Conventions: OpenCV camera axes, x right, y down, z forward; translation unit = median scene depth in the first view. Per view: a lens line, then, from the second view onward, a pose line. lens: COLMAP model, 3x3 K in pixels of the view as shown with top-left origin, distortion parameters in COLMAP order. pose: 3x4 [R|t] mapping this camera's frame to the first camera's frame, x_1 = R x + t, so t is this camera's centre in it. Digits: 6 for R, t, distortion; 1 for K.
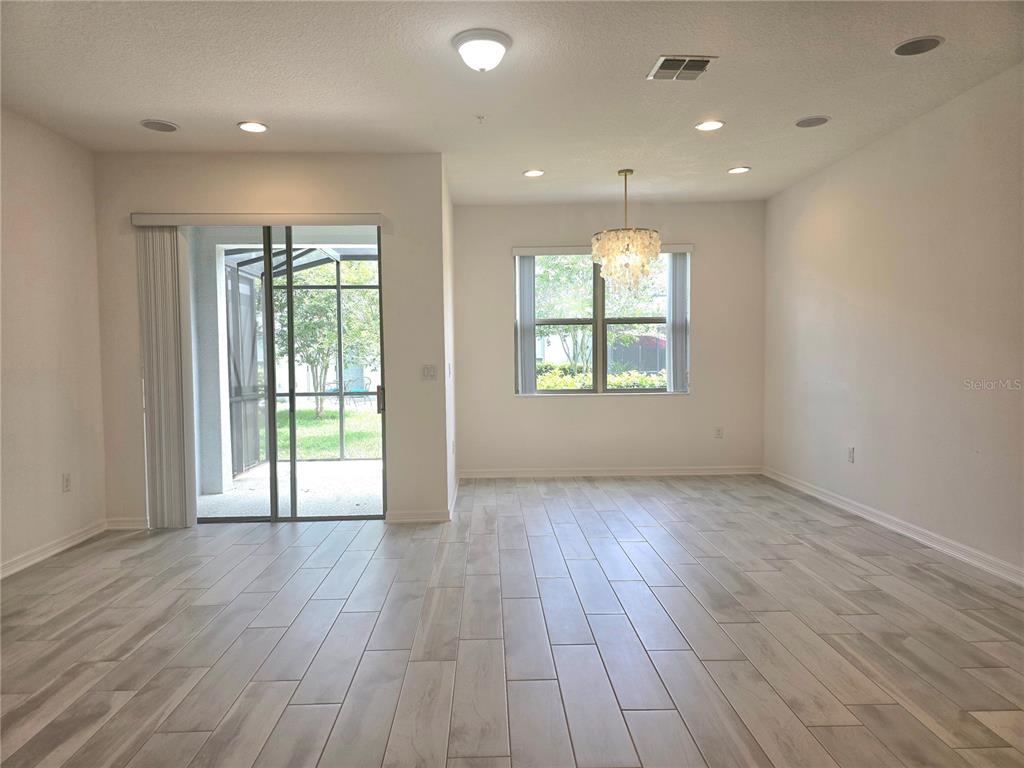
lens RADIAL K [[682.0, 0, 509.1], [0, 682.0, 383.1], [0, 0, 1]] dist [0.050915, -0.005018]
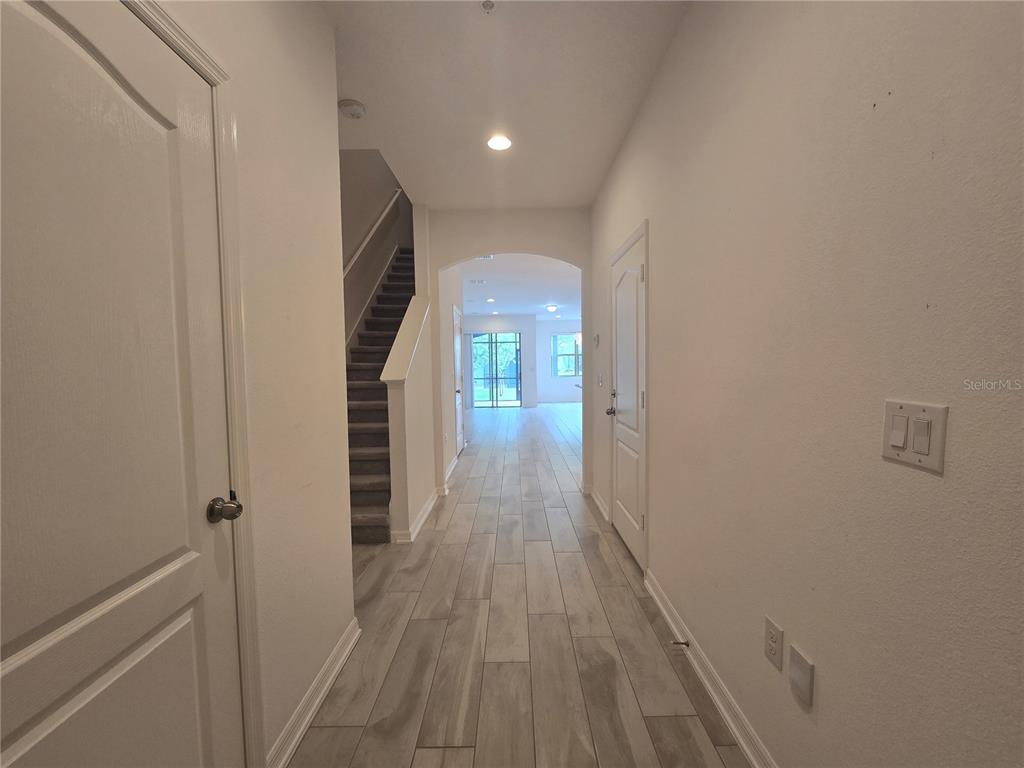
lens RADIAL K [[417.9, 0, 513.5], [0, 417.9, 388.1], [0, 0, 1]] dist [0.000560, -0.000083]
pose [[0.999417, -0.000925, -0.034137, -0.110603], [0.001314, 0.999934, 0.011373, 0.049974], [0.034124, -0.011412, 0.999352, -1.093282]]
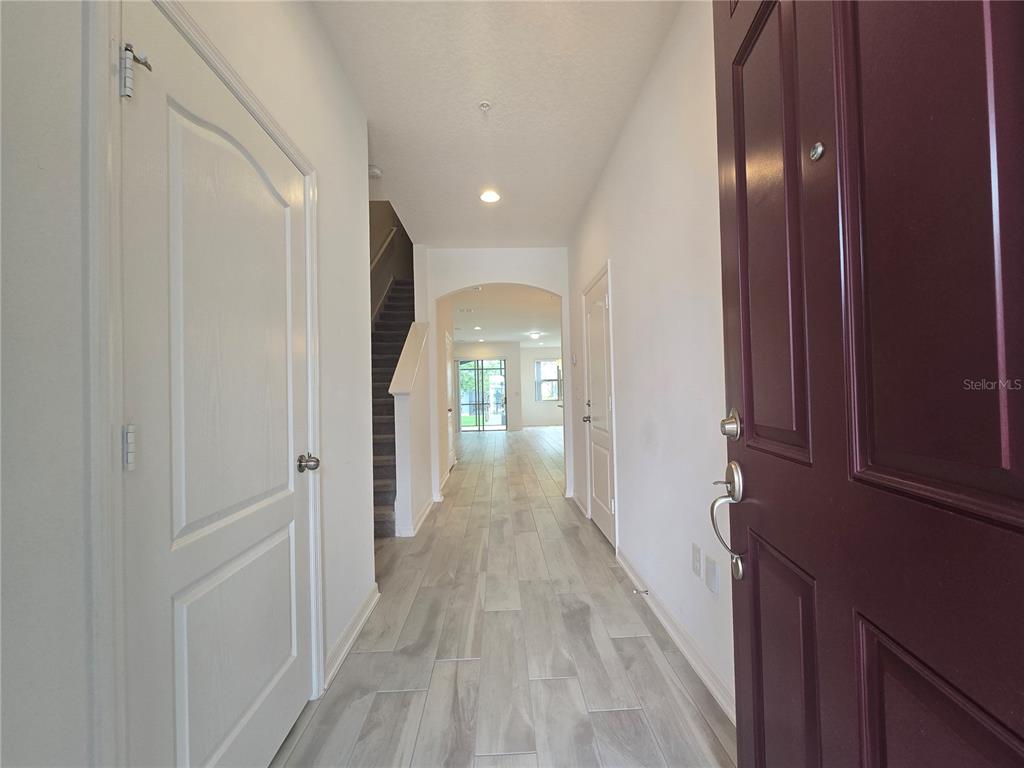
lens RADIAL K [[417.9, 0, 513.5], [0, 417.9, 388.1], [0, 0, 1]] dist [0.000560, -0.000083]
pose [[0.999921, -0.011870, 0.004080, -0.115307], [0.012088, 0.998213, -0.058518, 0.074106], [-0.003378, 0.058563, 0.998278, -1.173885]]
